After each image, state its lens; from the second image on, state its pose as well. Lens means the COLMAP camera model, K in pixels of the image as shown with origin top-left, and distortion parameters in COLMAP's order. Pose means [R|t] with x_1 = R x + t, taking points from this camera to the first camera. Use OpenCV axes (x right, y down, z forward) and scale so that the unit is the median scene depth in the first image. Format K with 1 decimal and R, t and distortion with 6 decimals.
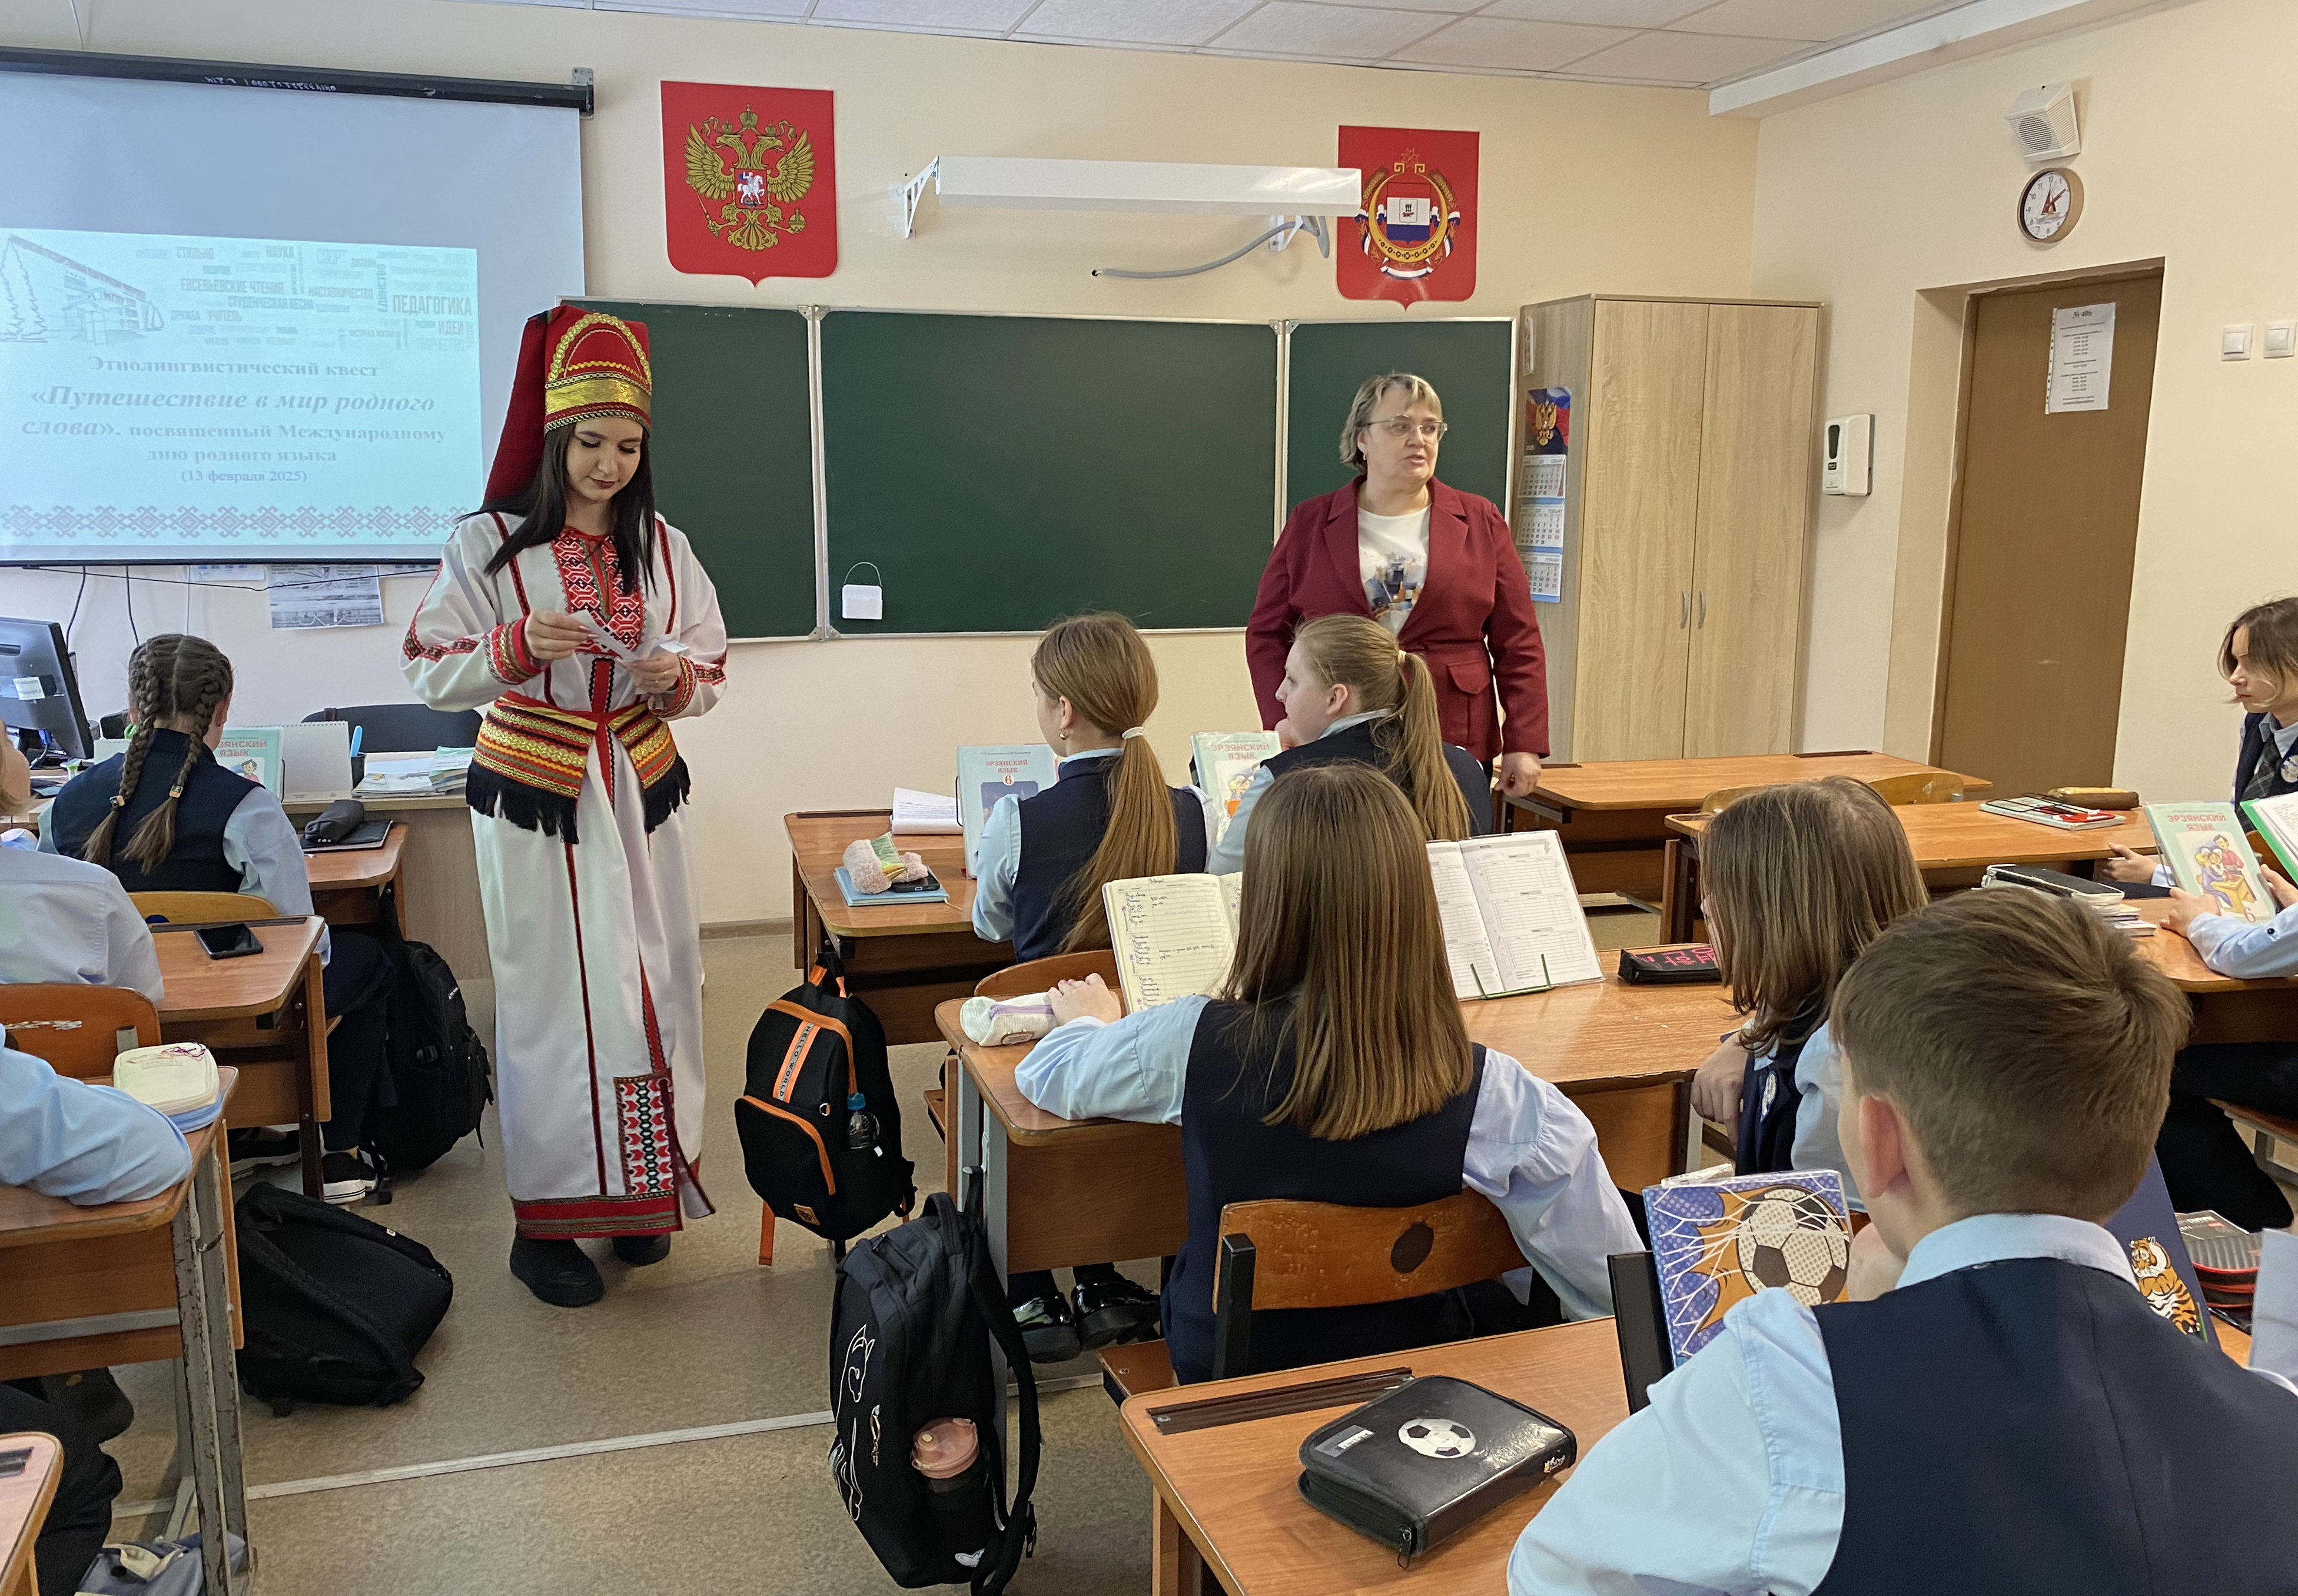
lens RADIAL K [[1840.5, 0, 1139.5], [0, 1840.5, 781.7], [0, 0, 1]] dist [0.016322, -0.029236]
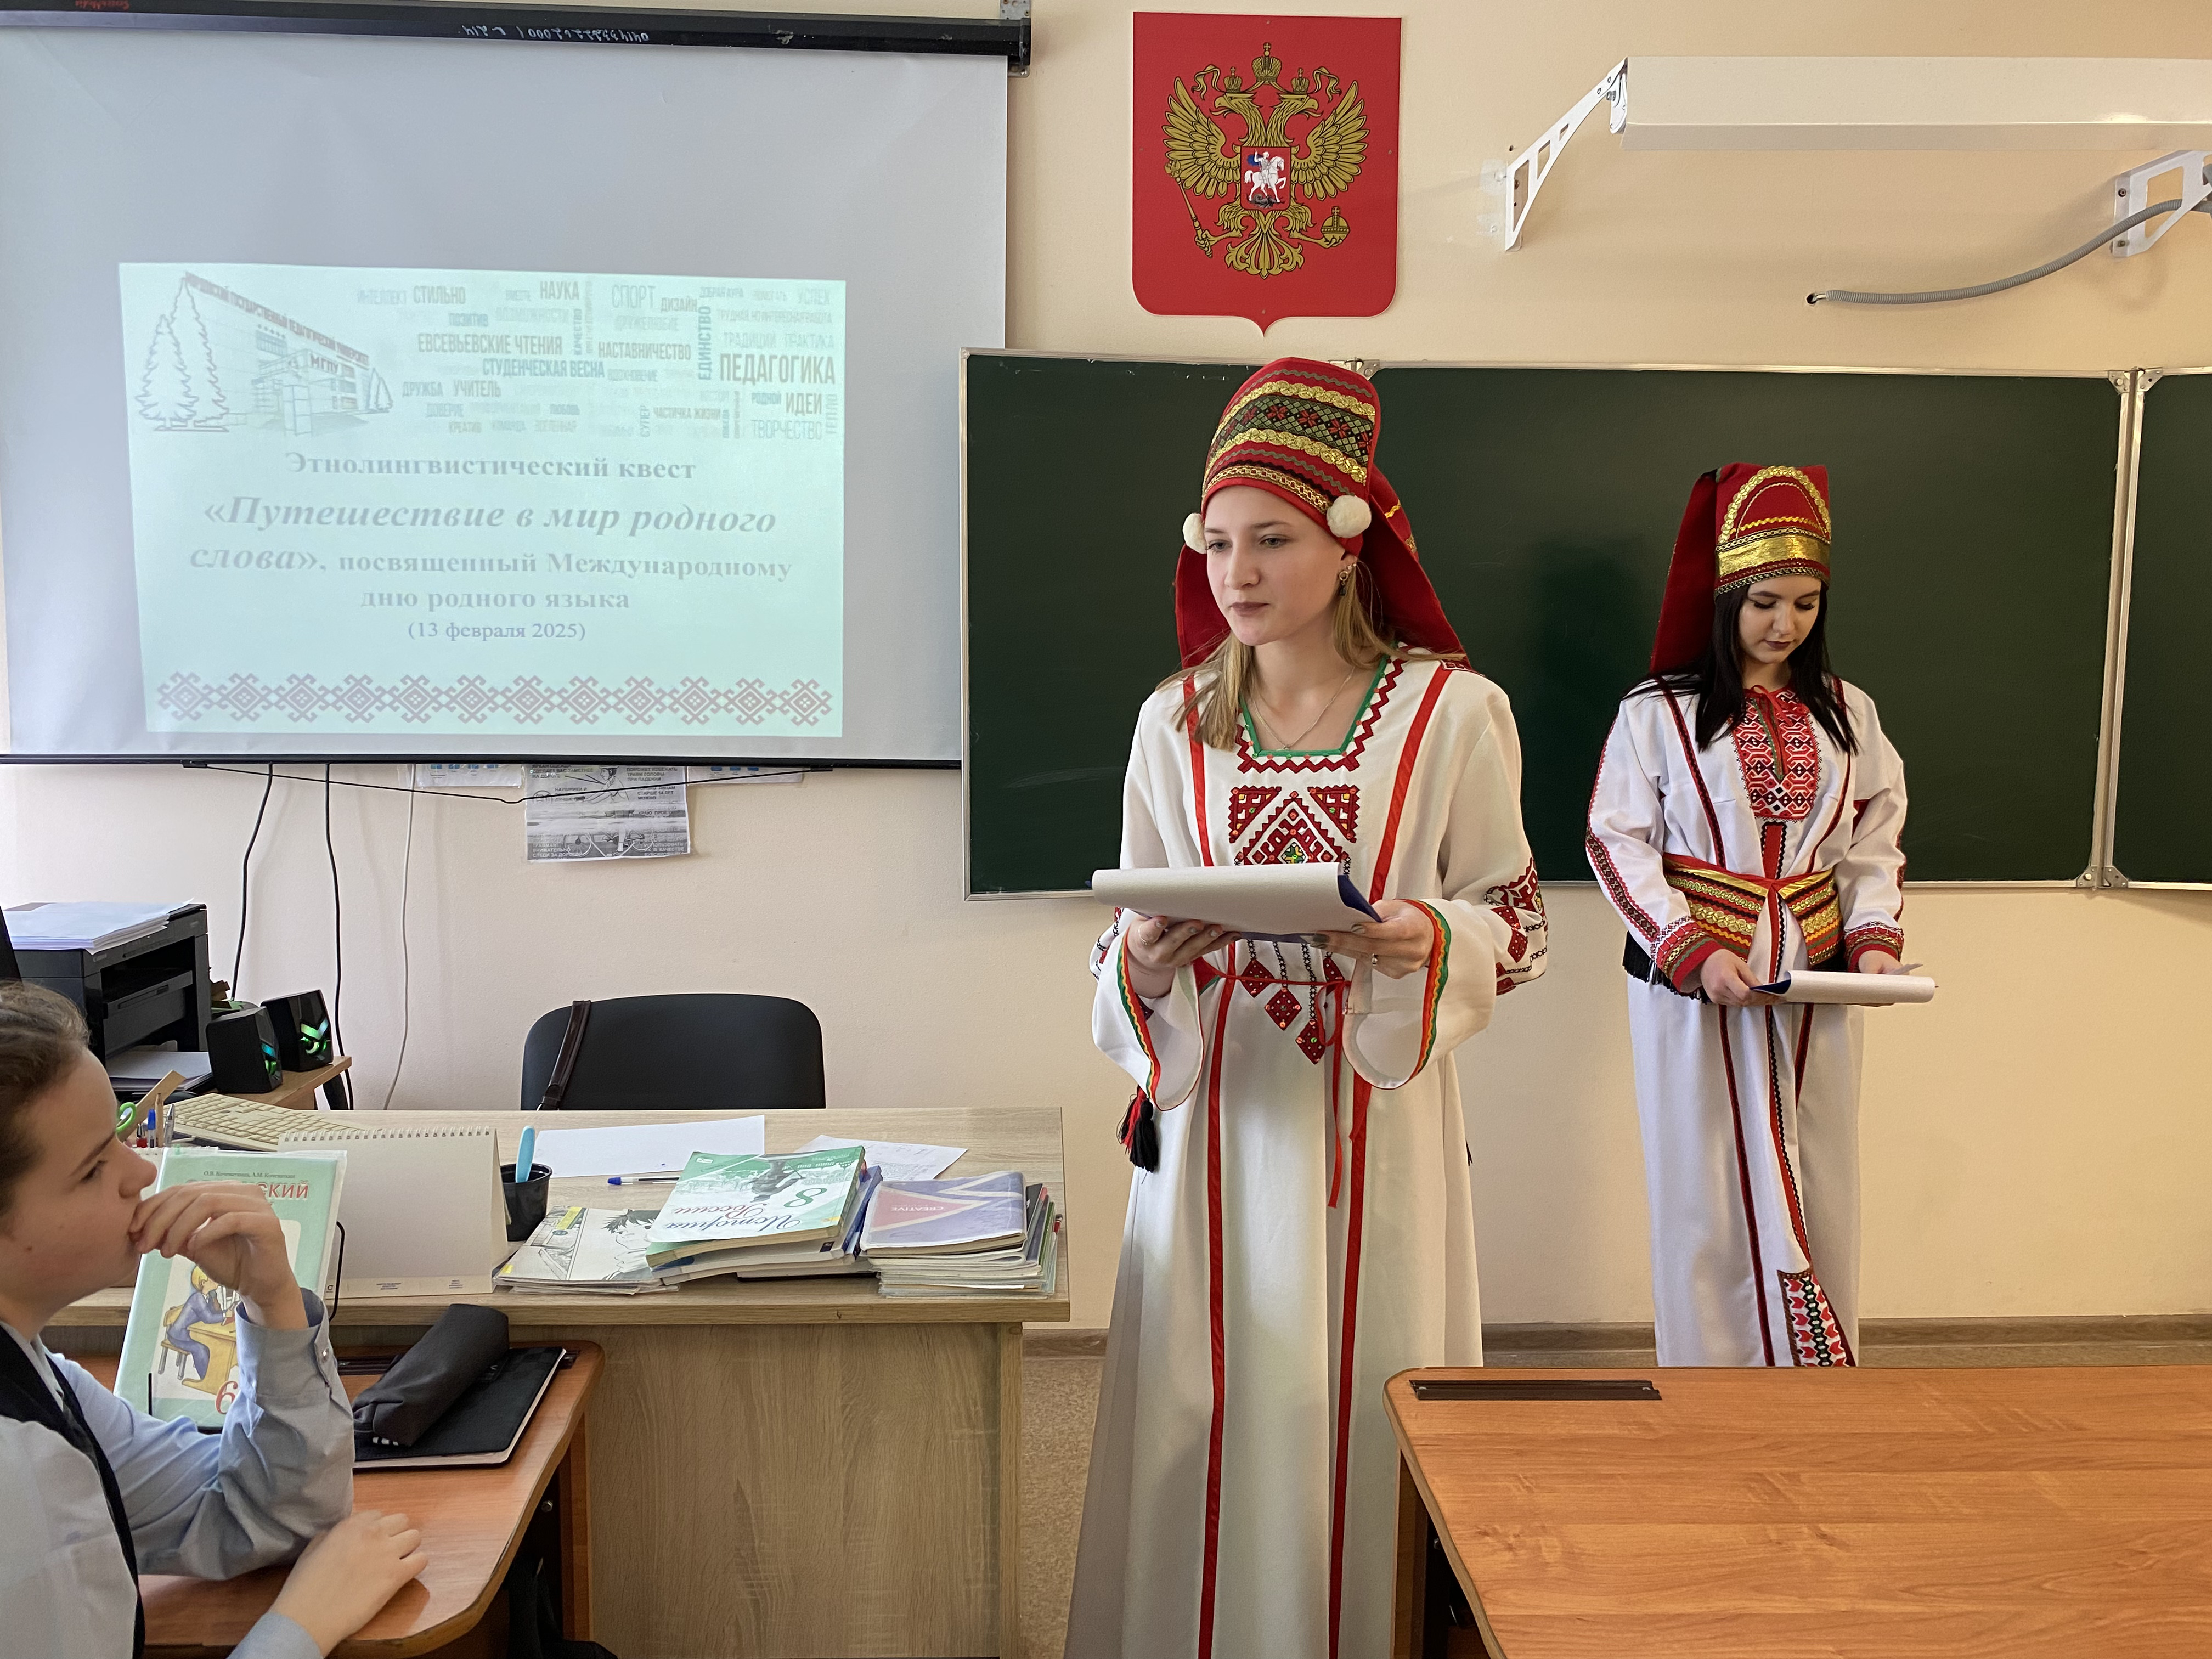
lens RADIAL K [[1712.0, 0, 1106.0], [0, 1712.0, 829.5], [0, 0, 1]] dist [0.001942, -0.009336]
pose [[0.973833, 0.027256, -0.225623, -0.125982], [-0.038525, 0.998212, -0.045695, -0.071035], [0.223974, 0.053191, 0.973142, 0.431962]]
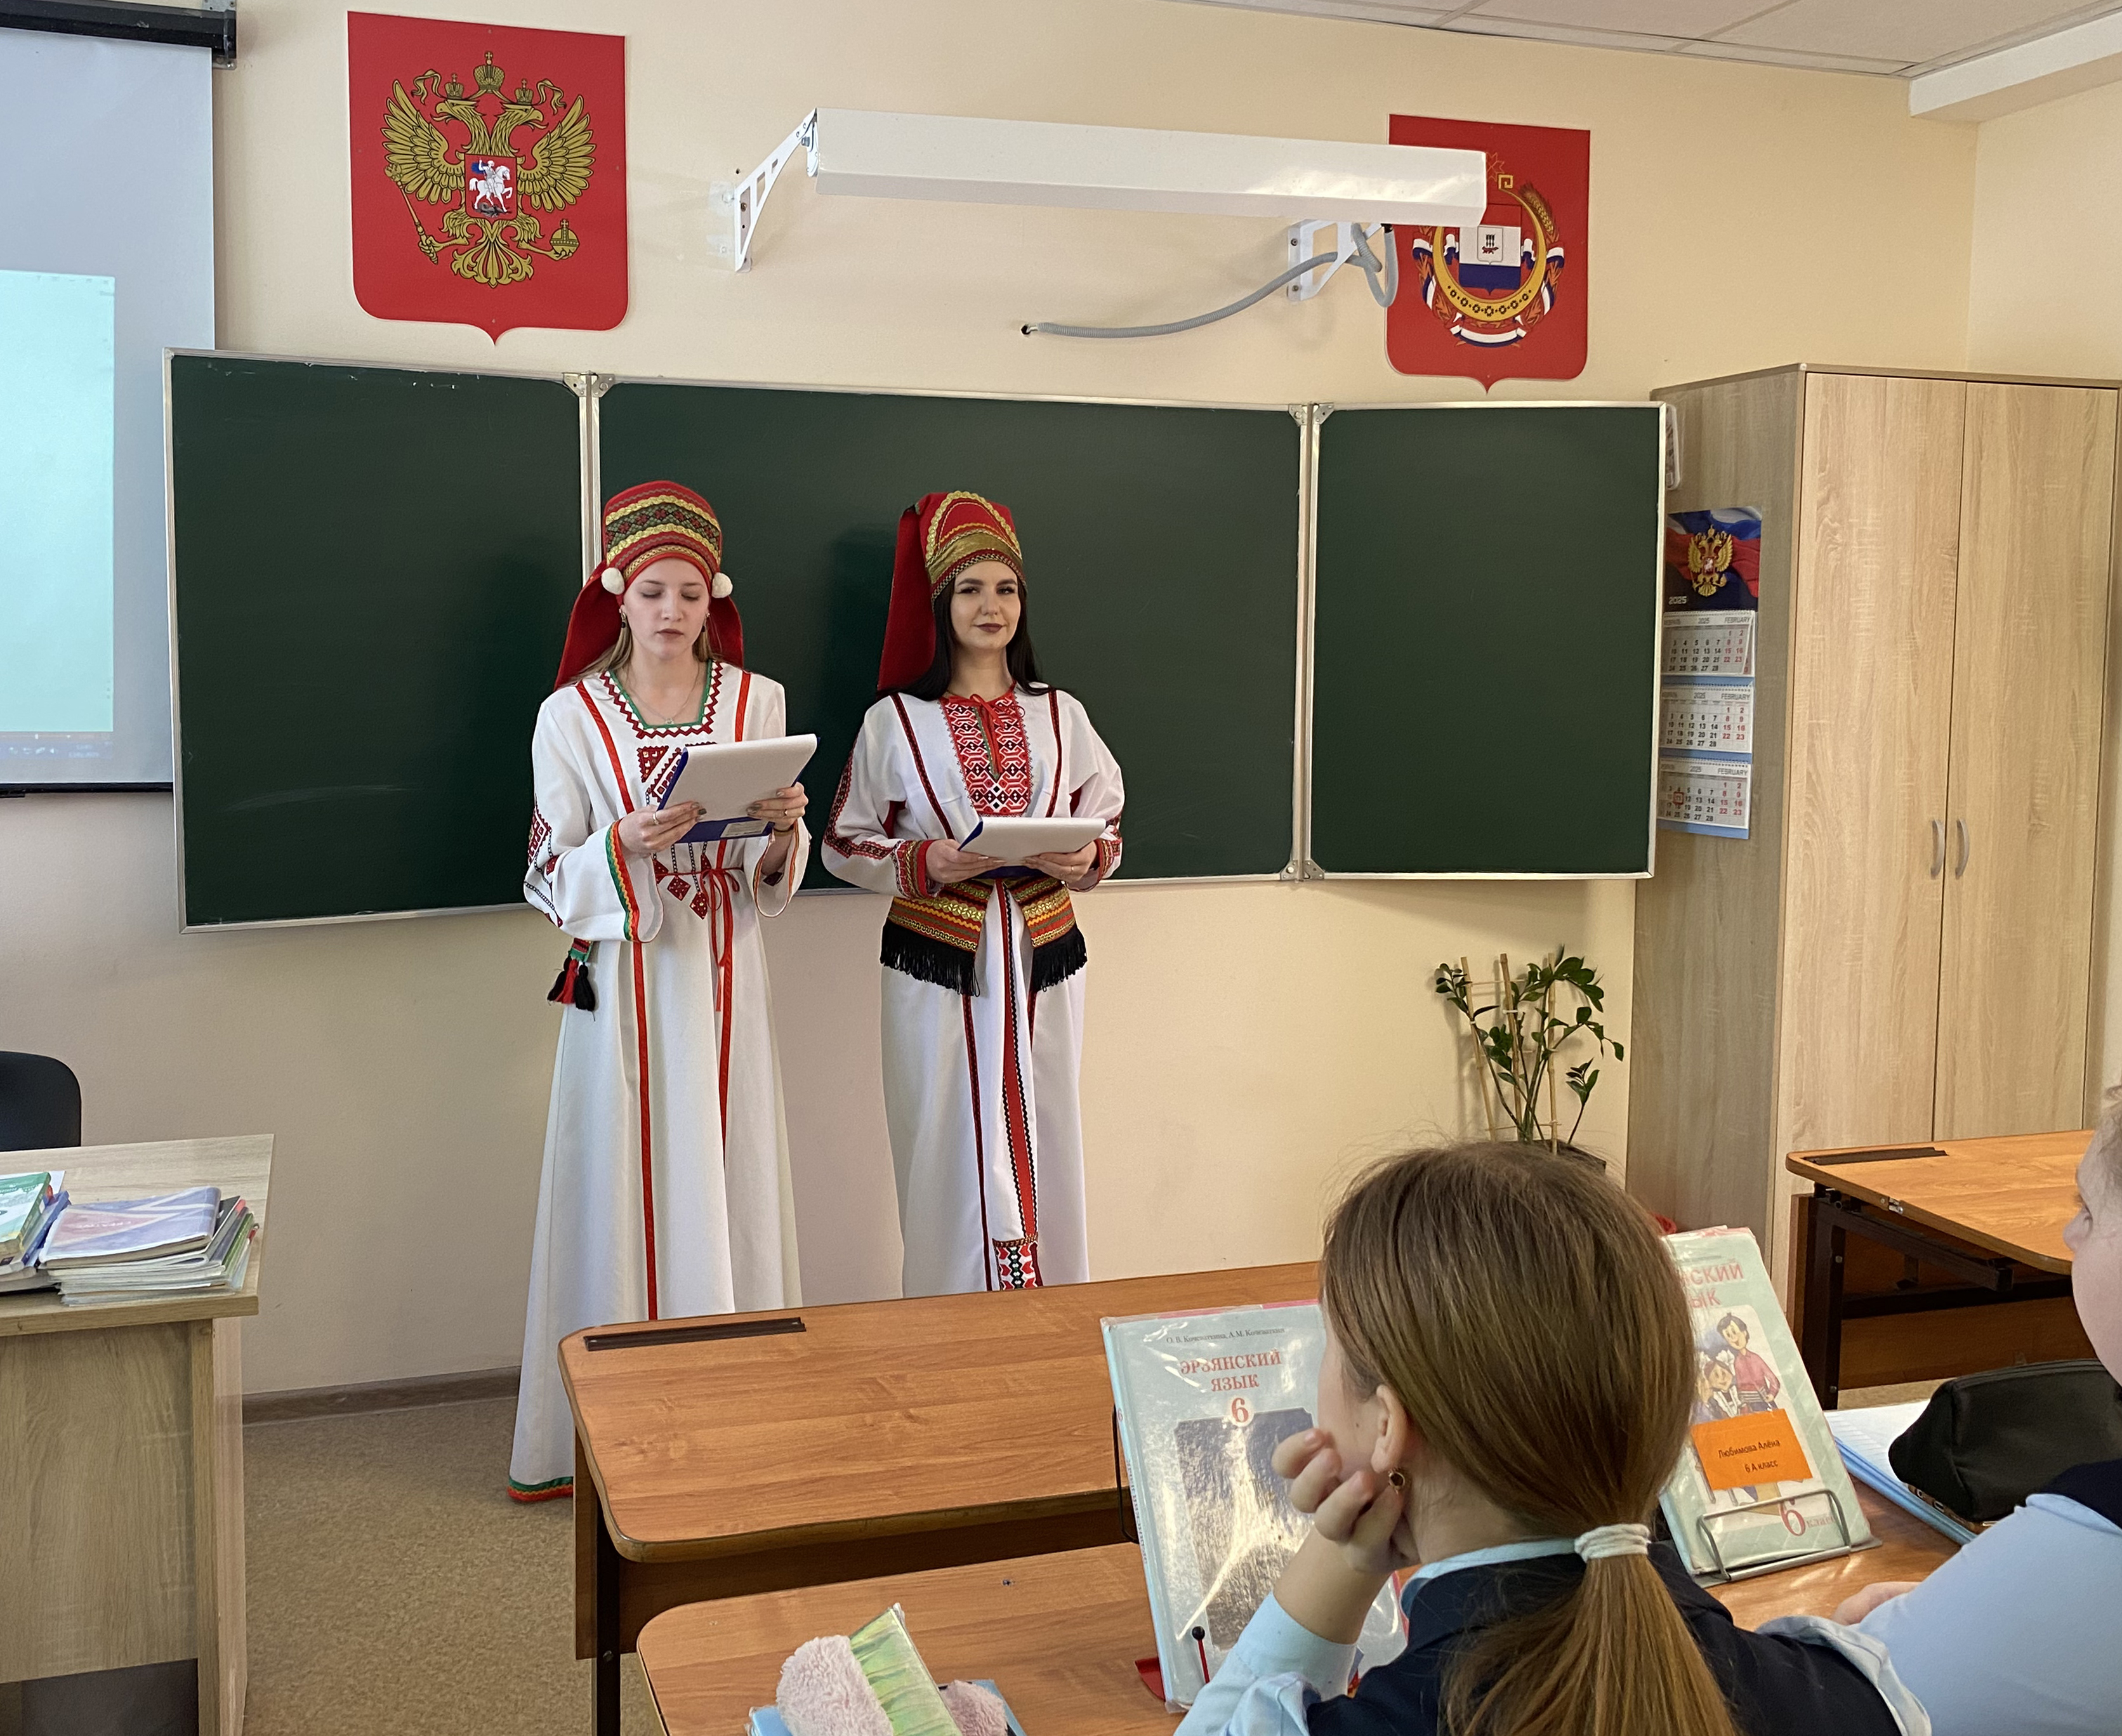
lens RADIAL K [[1972.2, 0, 917.1], [0, 1972.2, 798.3], [0, 0, 1]] dist [0.041427, -0.098153]
pose [[0.999804, -0.001532, 0.019755, -0.080900], [0.003128, 0.996710, -0.080985, -0.062087], [-0.019566, 0.081030, 0.996520, 0.350310]]
